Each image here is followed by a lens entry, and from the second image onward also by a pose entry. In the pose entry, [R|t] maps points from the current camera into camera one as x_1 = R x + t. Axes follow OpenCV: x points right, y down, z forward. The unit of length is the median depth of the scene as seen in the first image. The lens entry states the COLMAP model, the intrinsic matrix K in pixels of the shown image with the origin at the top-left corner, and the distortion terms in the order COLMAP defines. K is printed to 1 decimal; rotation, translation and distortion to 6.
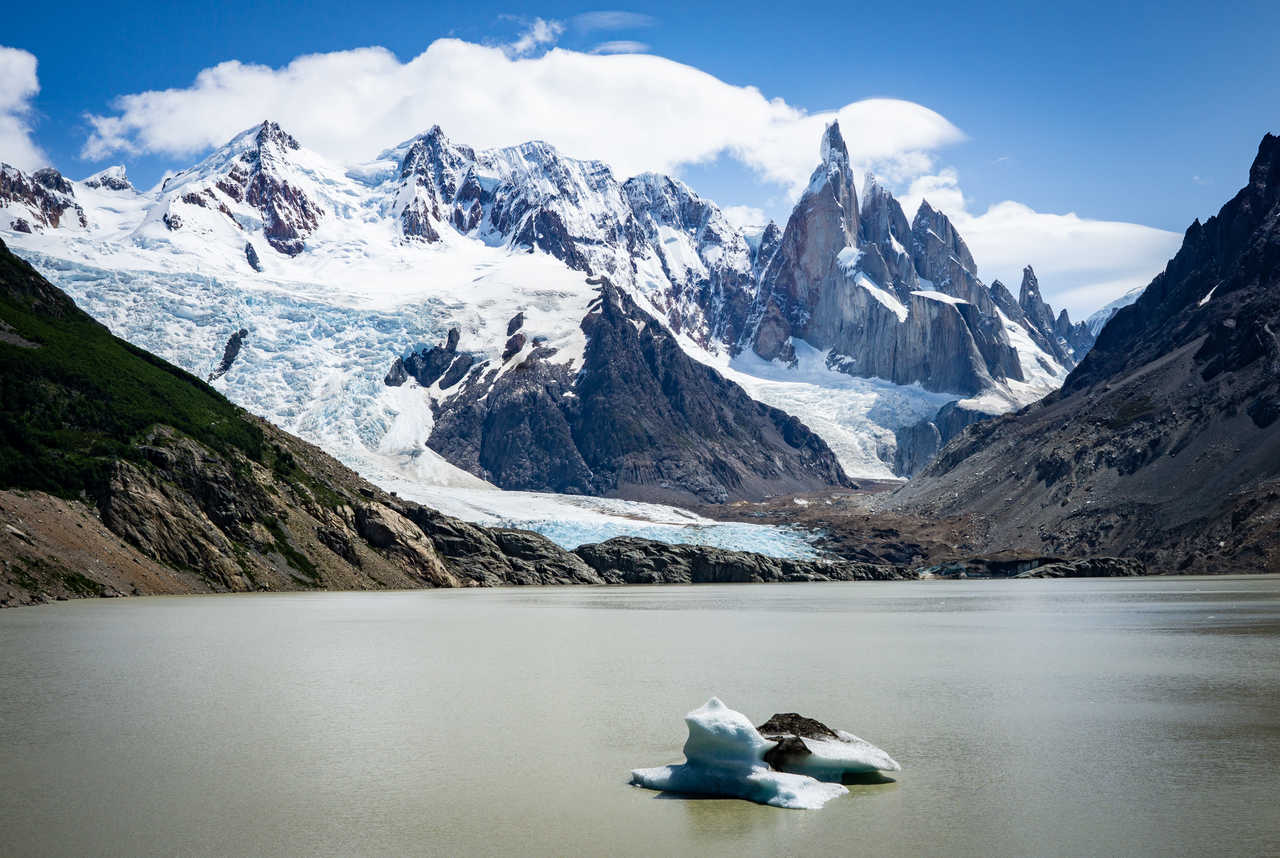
lens RADIAL K [[1761.0, 0, 640.0], [0, 1761.0, 429.4], [0, 0, 1]] dist [-0.049252, 0.000000]
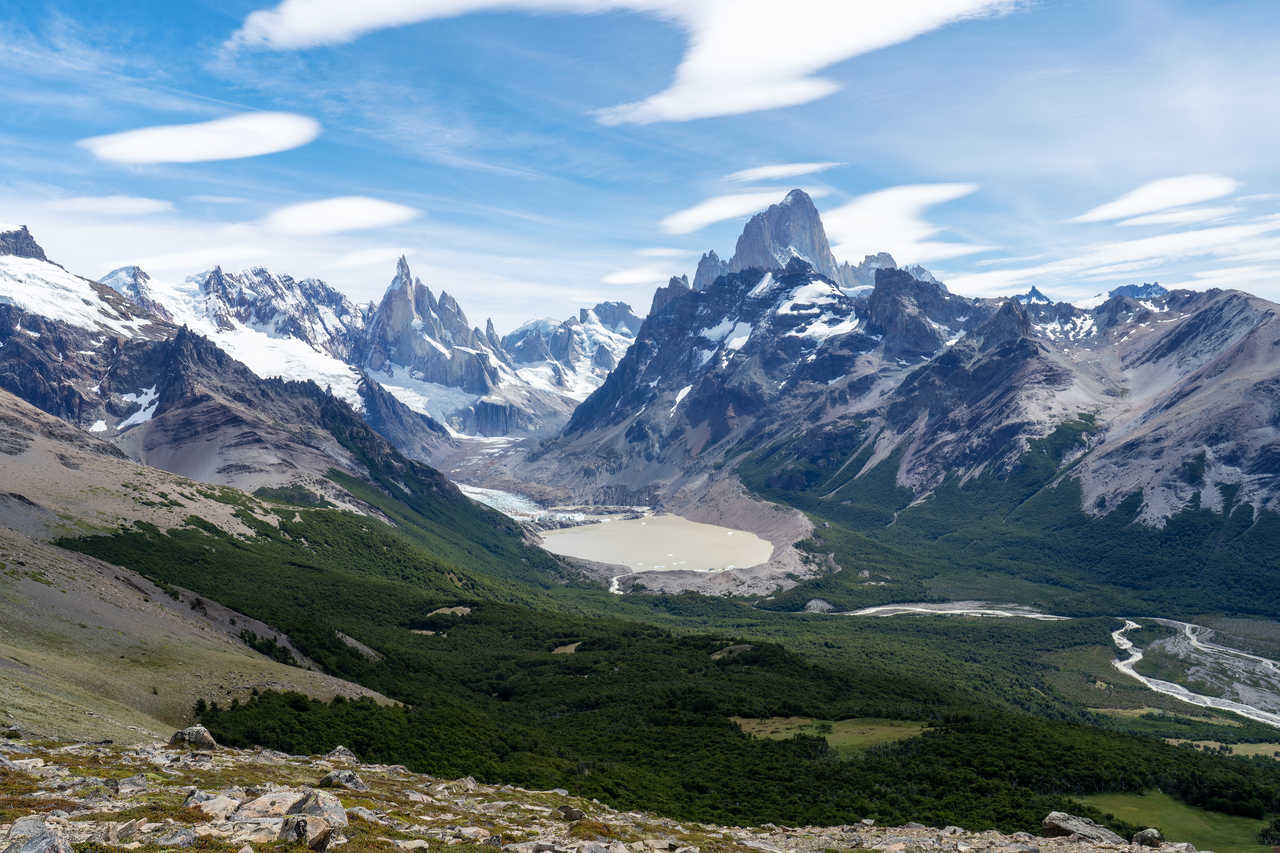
lens RADIAL K [[1761.0, 0, 640.3], [0, 1761.0, 426.4], [0, 0, 1]] dist [-0.049252, 0.000000]
pose [[0.897318, -0.066465, 0.436352, -0.563850], [0.007889, 0.990854, 0.134704, -0.253519], [-0.441315, -0.117430, 0.889636, -1.012027]]
